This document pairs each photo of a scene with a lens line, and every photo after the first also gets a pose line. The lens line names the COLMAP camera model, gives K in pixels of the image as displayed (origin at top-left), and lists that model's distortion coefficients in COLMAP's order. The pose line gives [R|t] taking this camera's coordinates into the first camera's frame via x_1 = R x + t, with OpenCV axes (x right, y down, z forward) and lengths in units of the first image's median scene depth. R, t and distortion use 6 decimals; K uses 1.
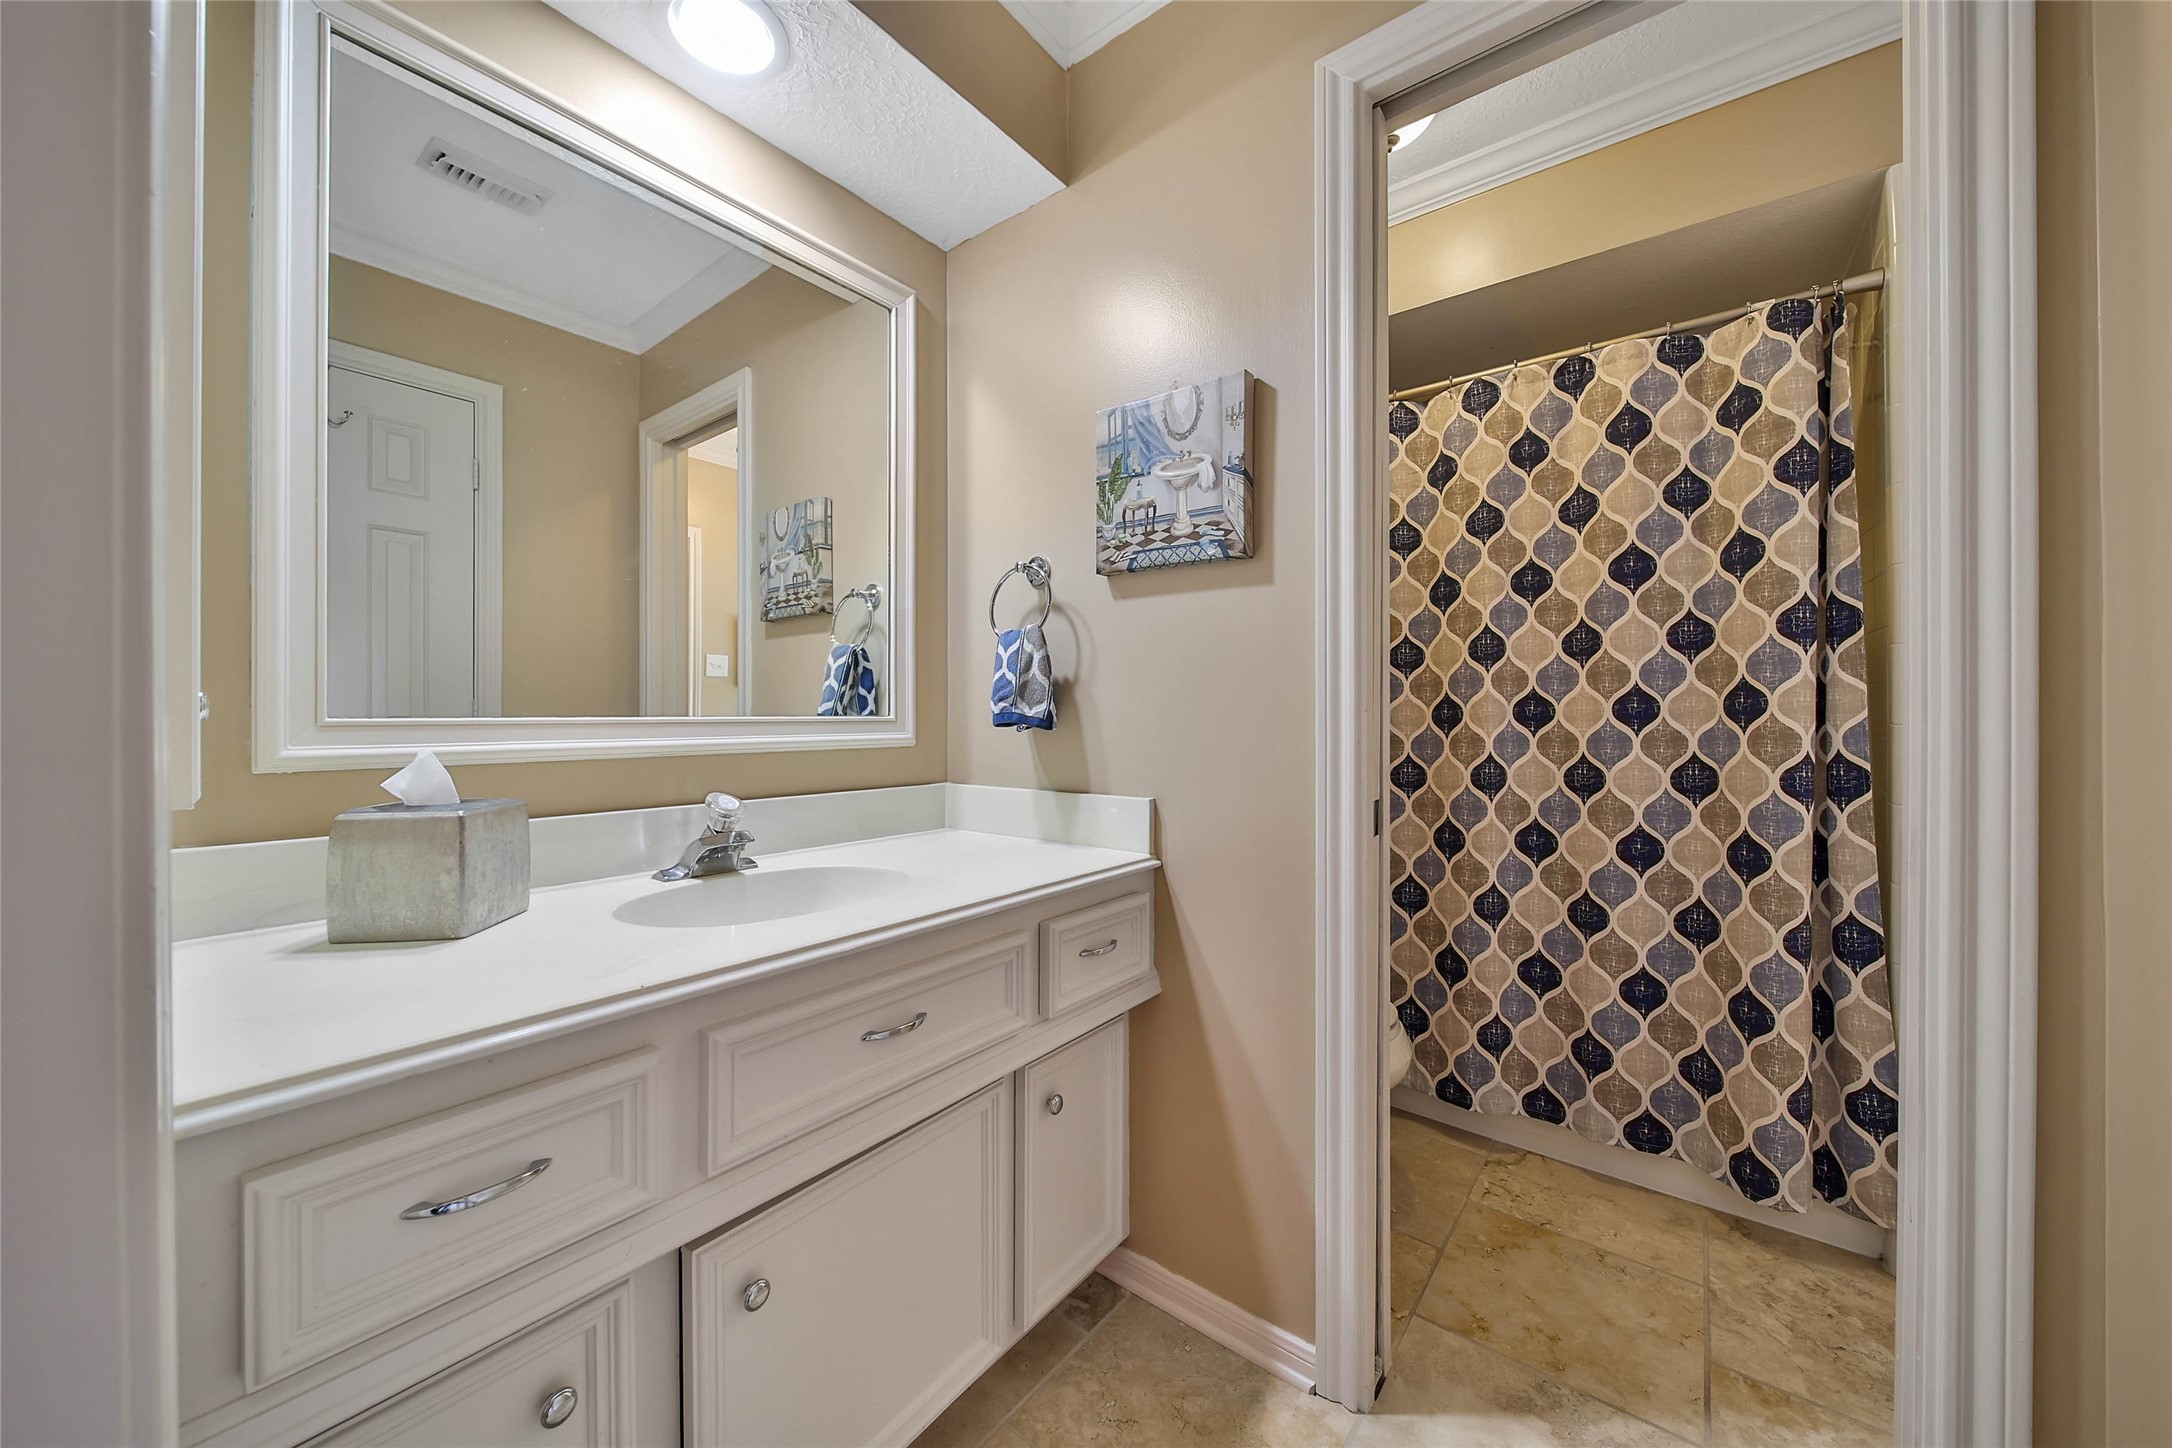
lens RADIAL K [[768.2, 0, 1089.8], [0, 768.2, 725.2], [0, 0, 1]] dist [-0.001997, -0.000626]
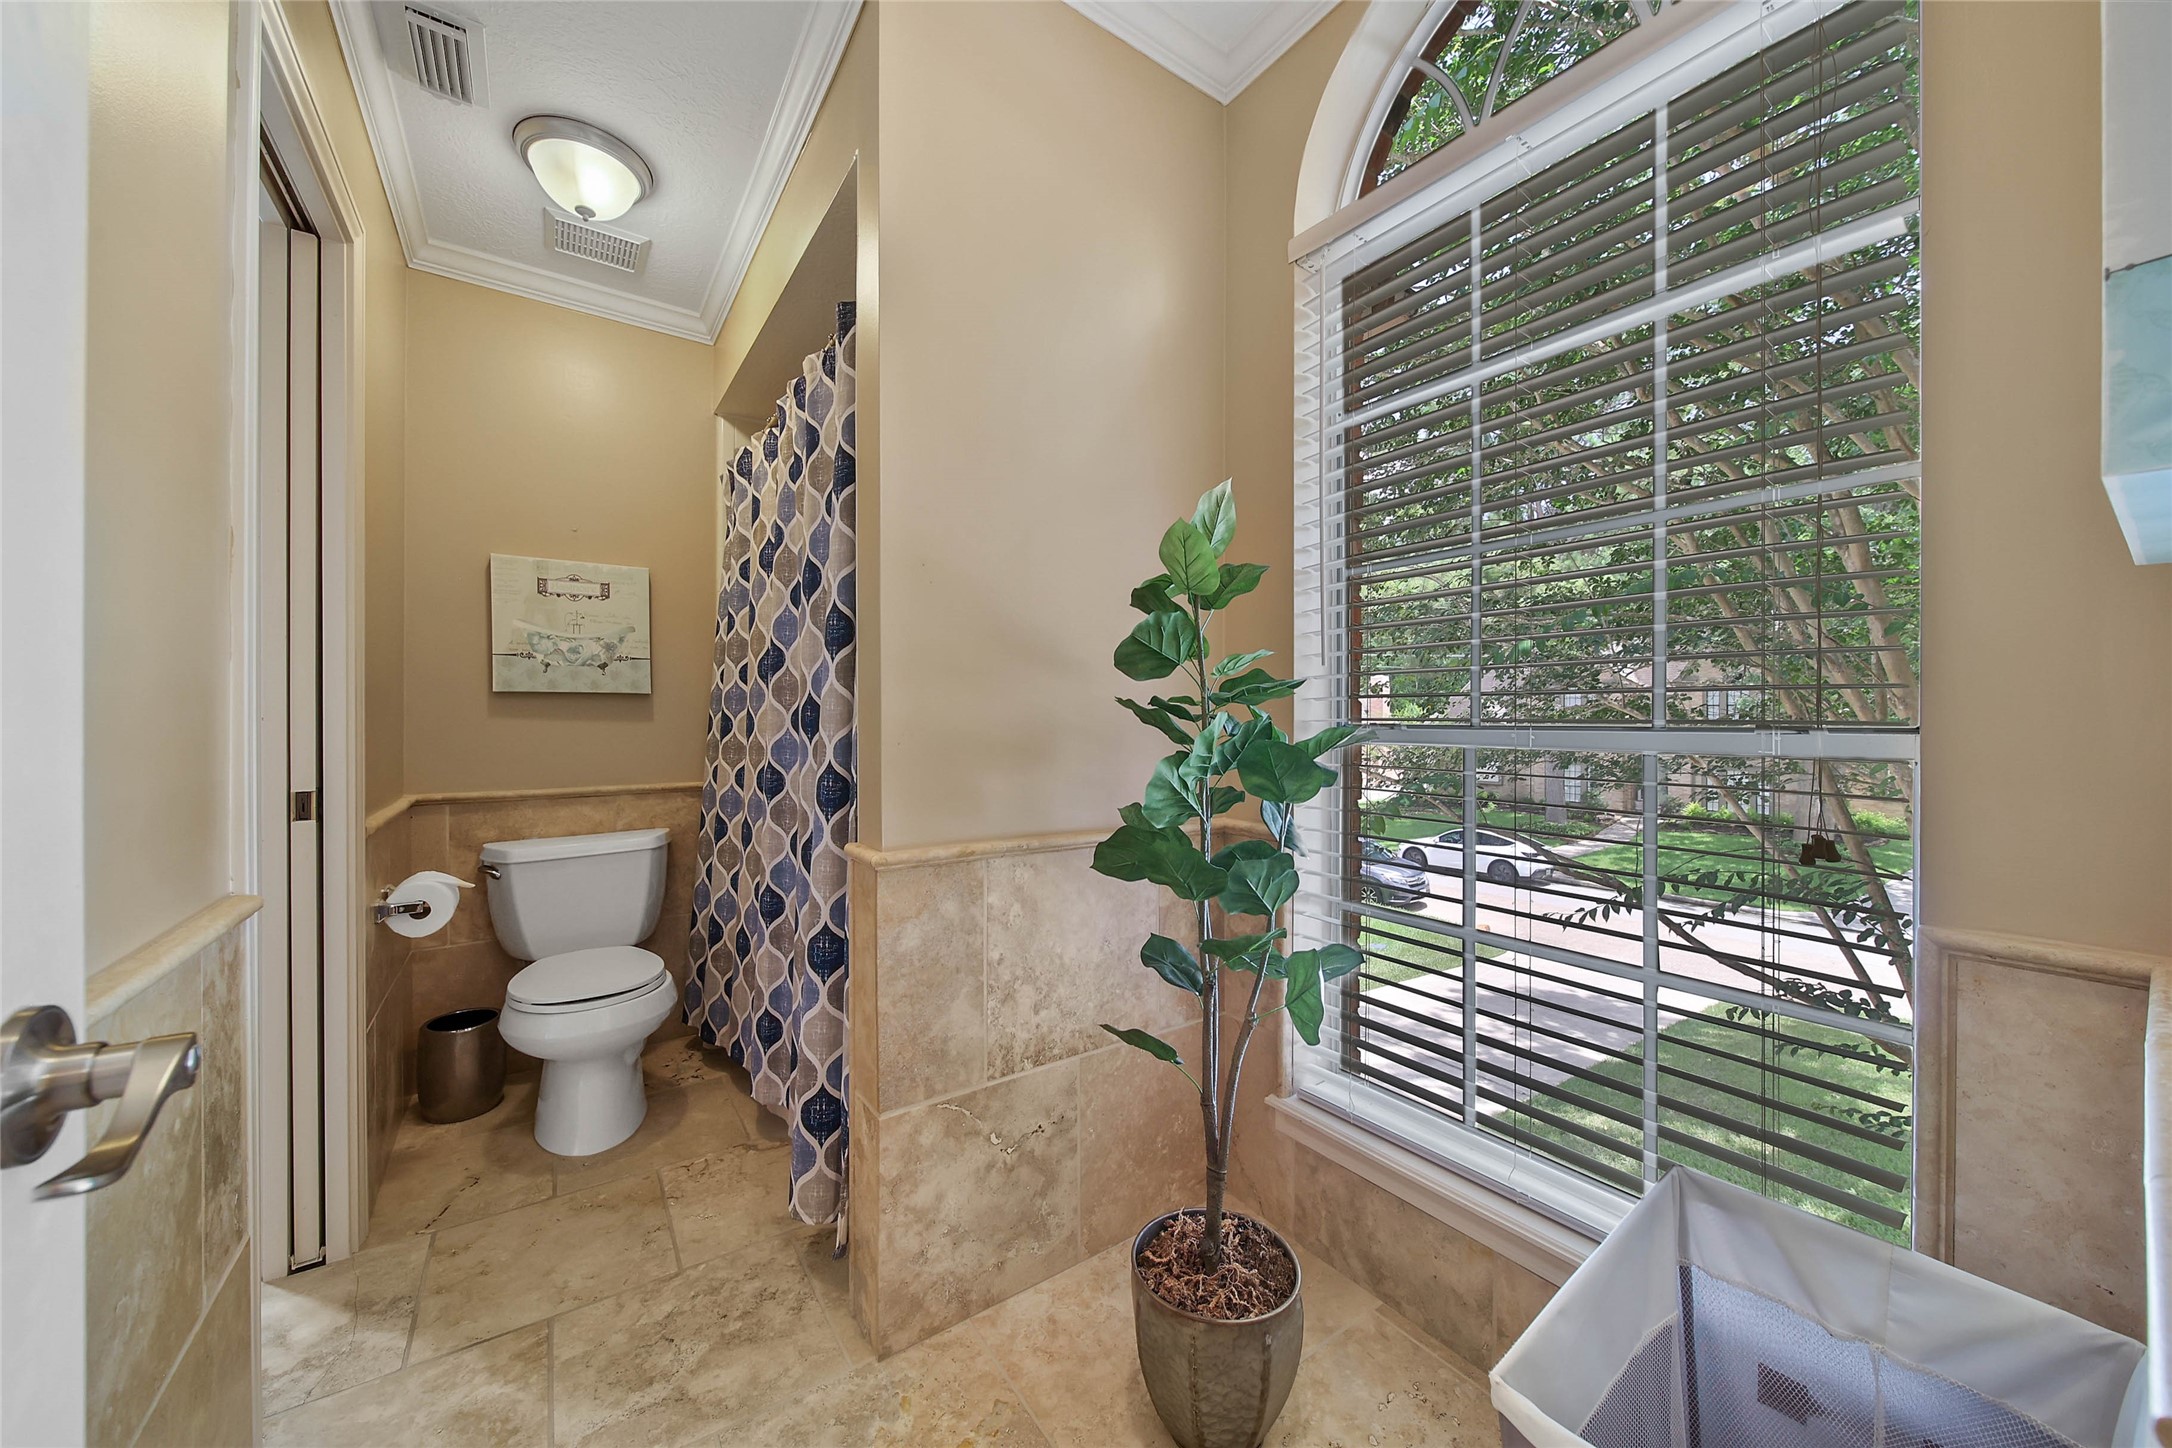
lens RADIAL K [[768.2, 0, 1089.8], [0, 768.2, 725.2], [0, 0, 1]] dist [-0.001997, -0.000626]
pose [[0.958306, 0.002463, -0.285732, 1.597373], [-0.002658, 0.999996, -0.000296, -0.013143], [0.285730, 0.001043, 0.958309, 0.149804]]
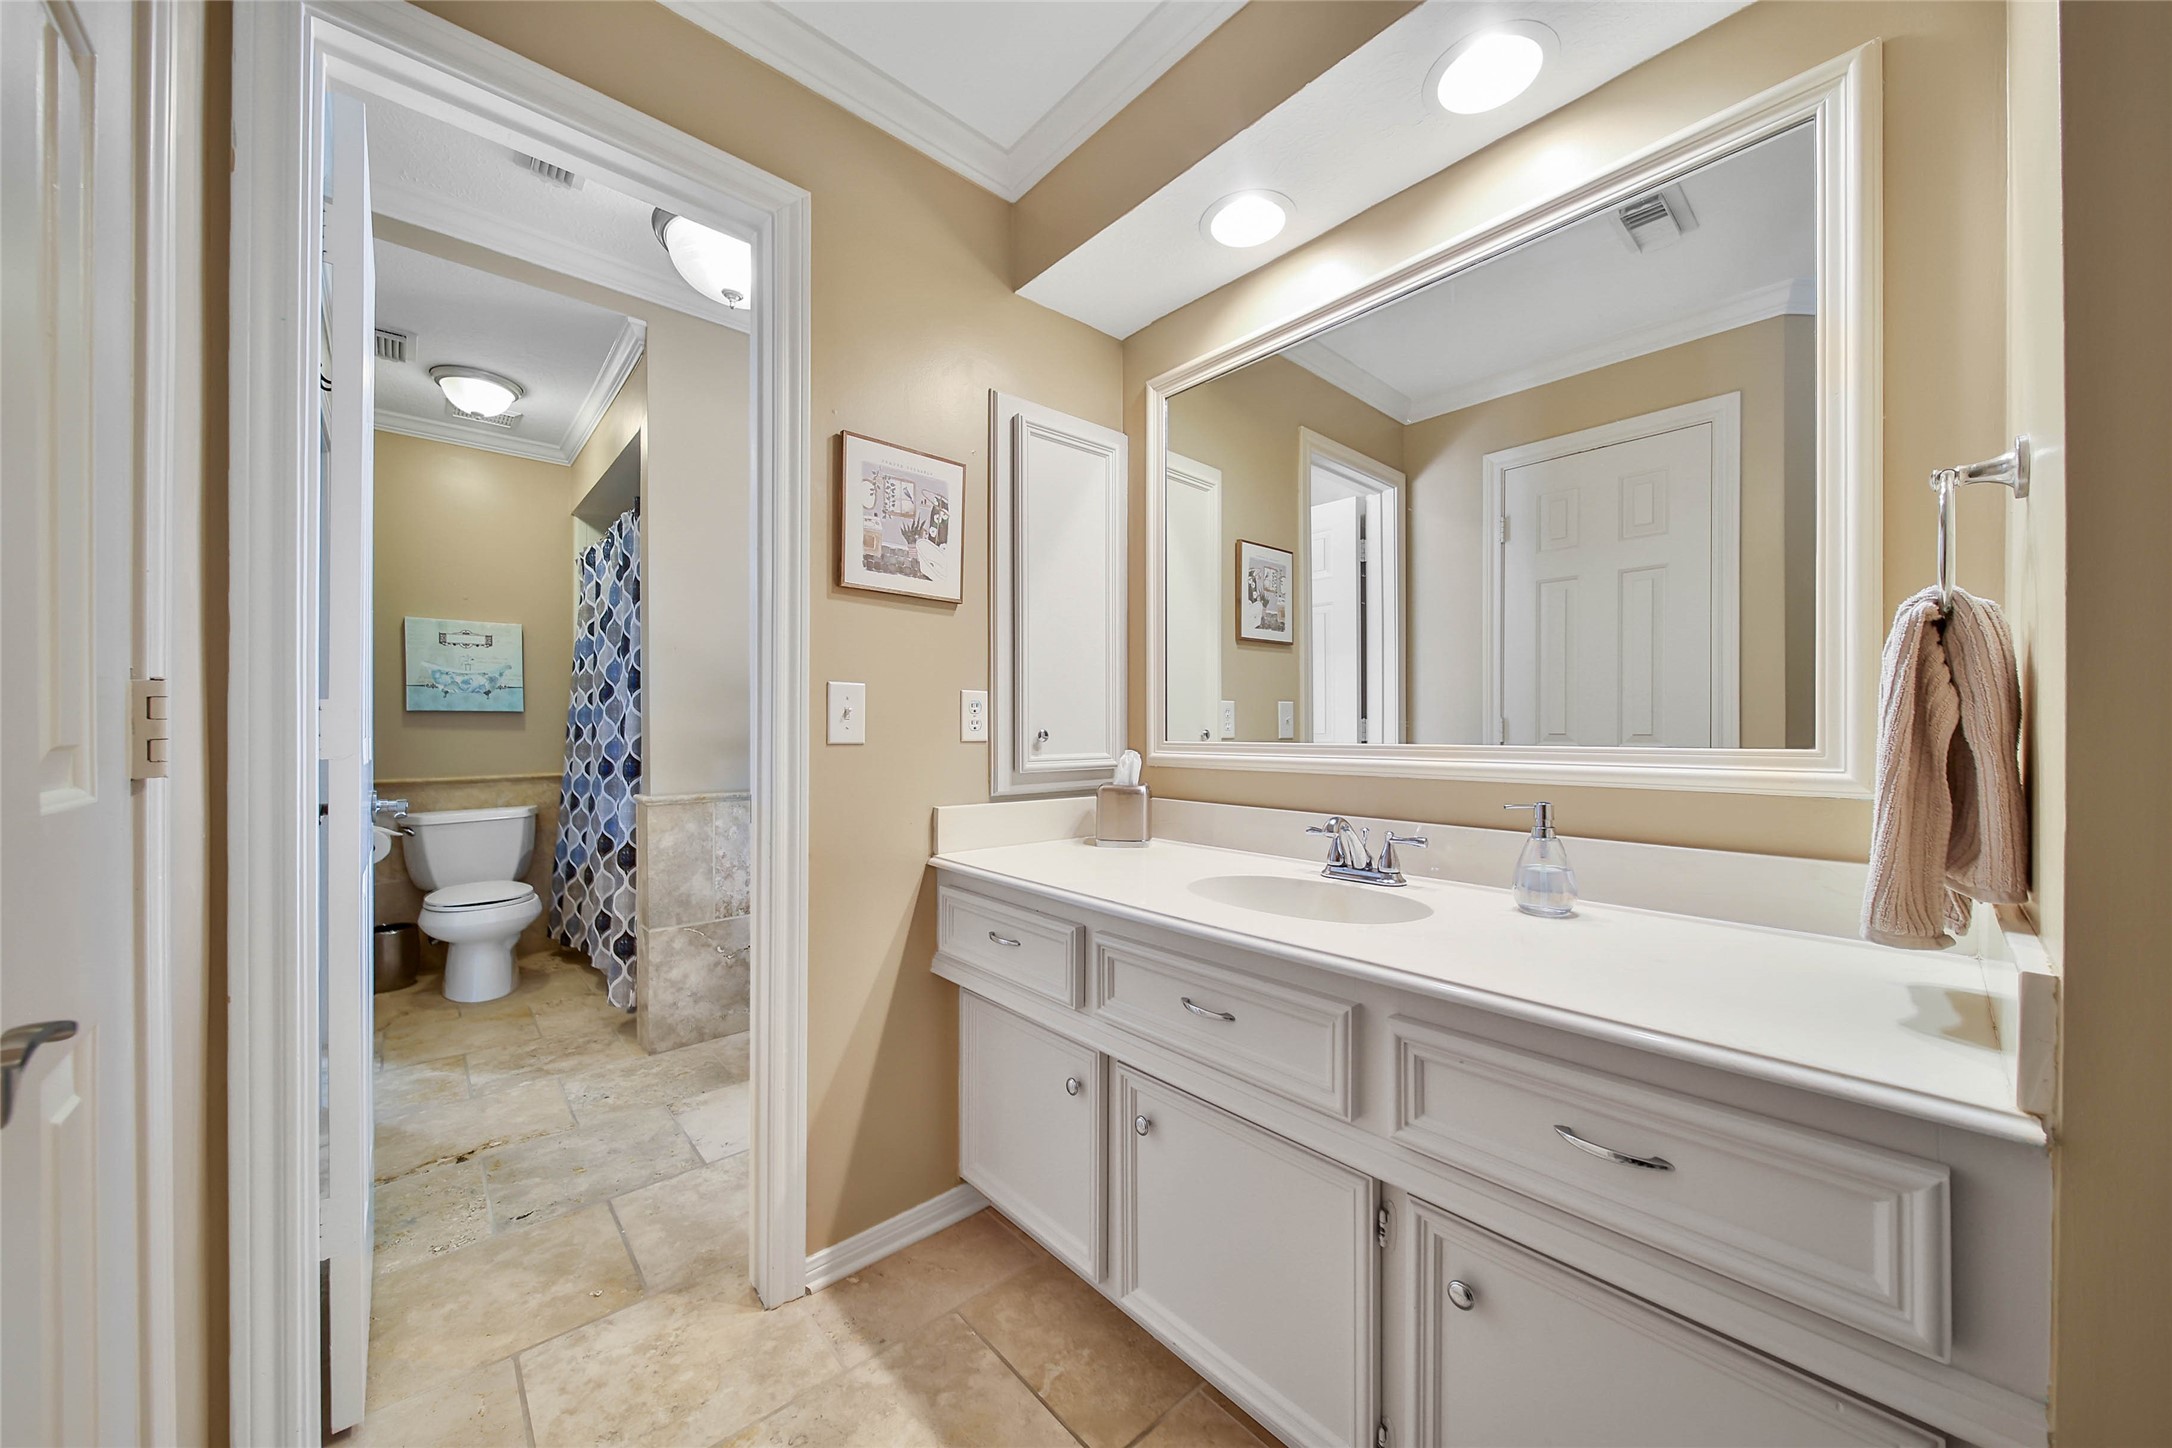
lens RADIAL K [[766.2, 0, 1098.5], [0, 766.2, 732.4], [0, 0, 1]] dist [-0.000826, -0.000050]
pose [[0.986164, -0.001673, -0.165764, 2.401911], [0.001297, 0.999996, -0.002374, -0.005753], [0.165767, 0.002126, 0.986163, -0.610751]]
